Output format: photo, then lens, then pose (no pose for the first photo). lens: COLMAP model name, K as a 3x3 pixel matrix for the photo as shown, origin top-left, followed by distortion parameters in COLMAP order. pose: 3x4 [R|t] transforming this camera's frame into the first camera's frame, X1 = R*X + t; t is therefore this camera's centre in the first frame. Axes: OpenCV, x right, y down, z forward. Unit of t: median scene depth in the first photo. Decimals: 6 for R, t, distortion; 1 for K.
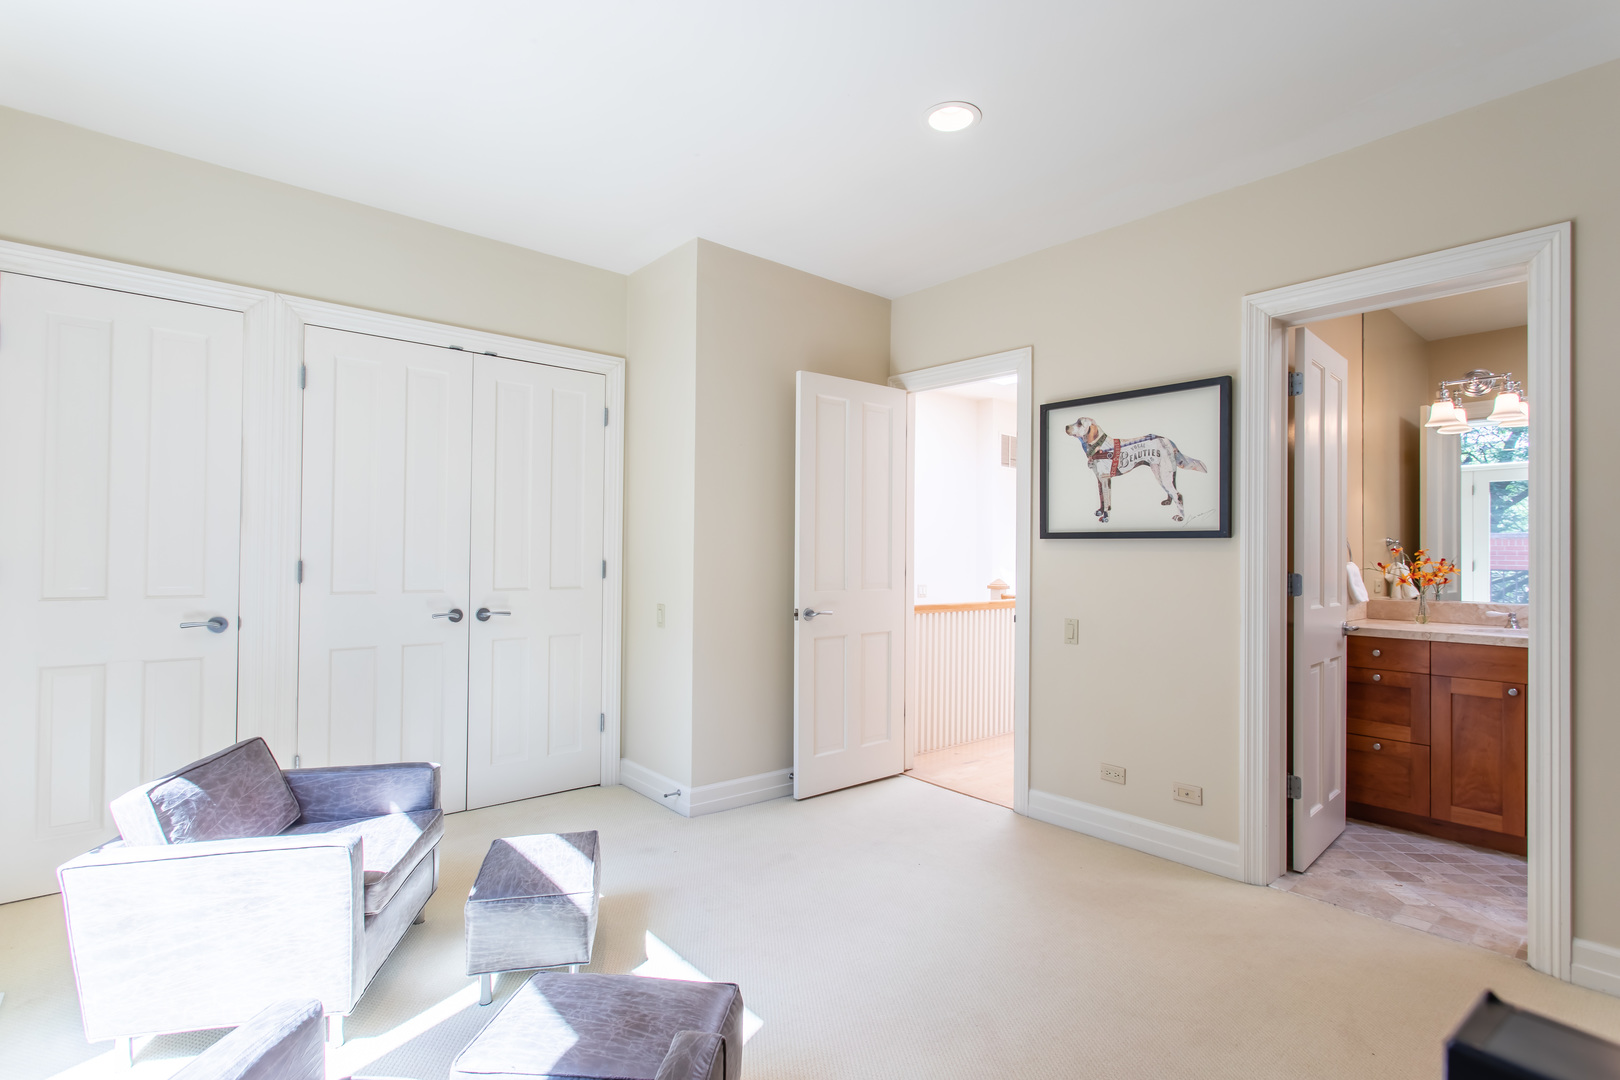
lens RADIAL K [[771.0, 0, 815.9], [0, 771.0, 548.9], [0, 0, 1]] dist [0.006509, 0.001460]
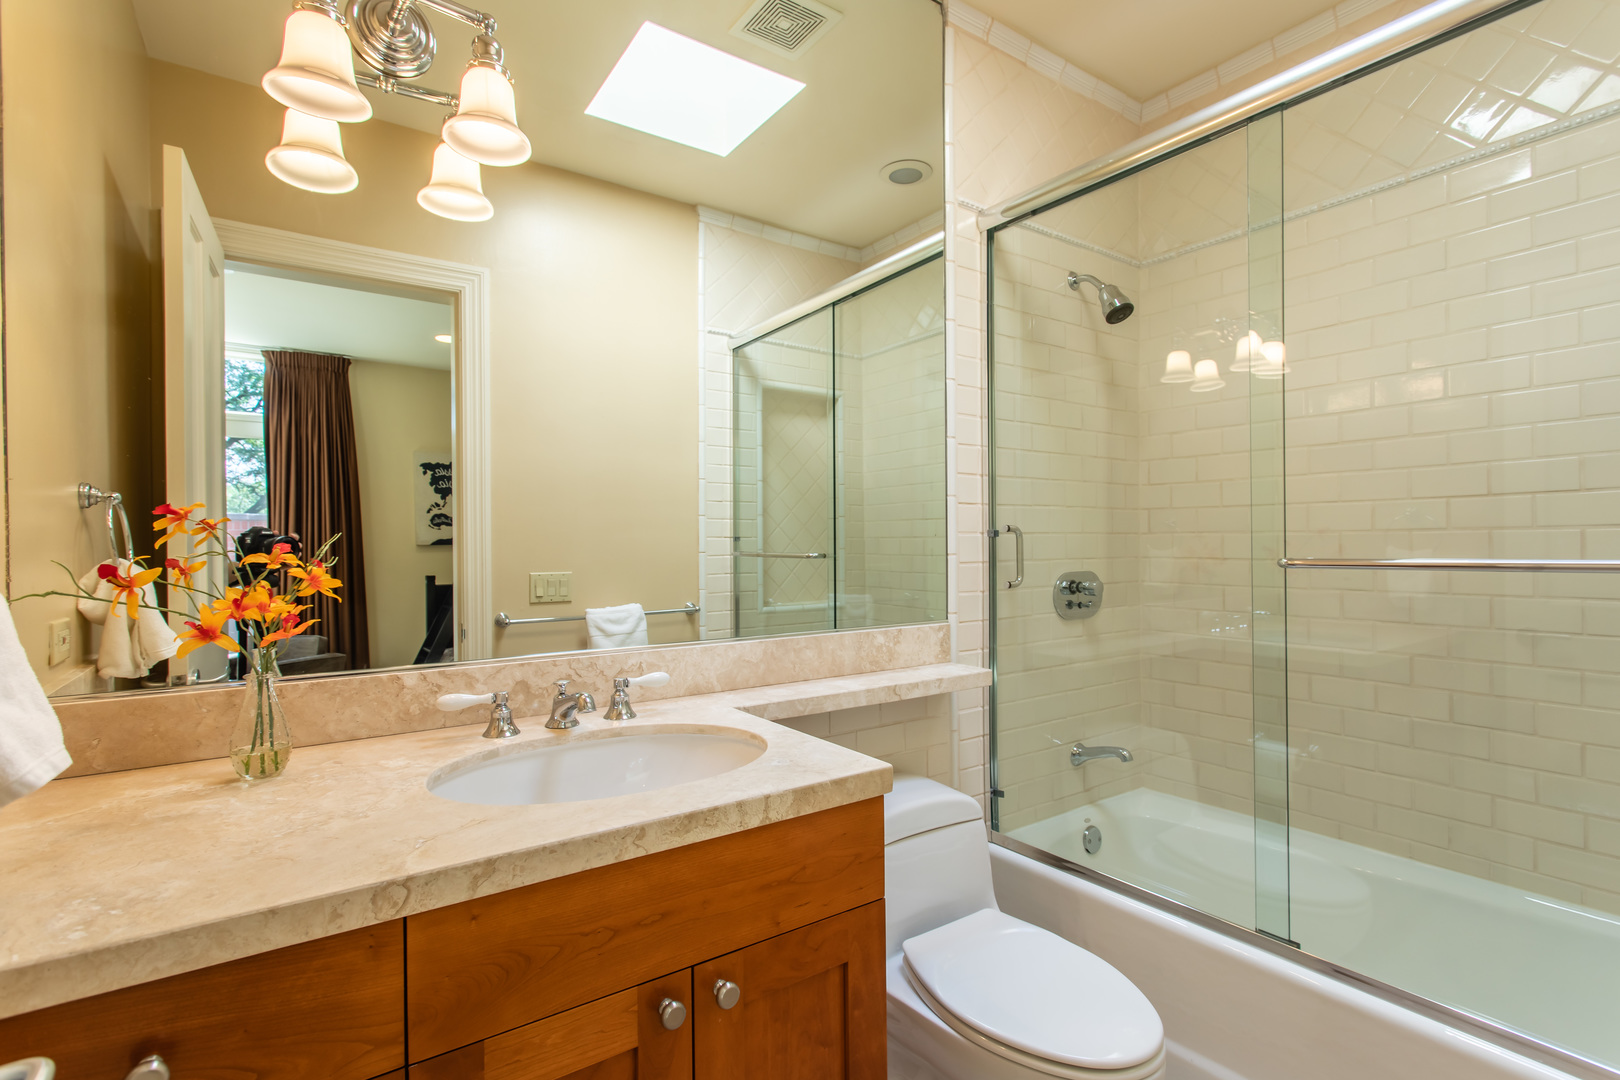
lens RADIAL K [[771.0, 0, 815.9], [0, 771.0, 548.9], [0, 0, 1]] dist [0.006509, 0.001460]
pose [[0.113546, -0.012956, 0.993448, 0.512601], [-0.001308, 0.999912, 0.013190, 0.008694], [-0.993532, -0.002797, 0.113519, 0.749221]]
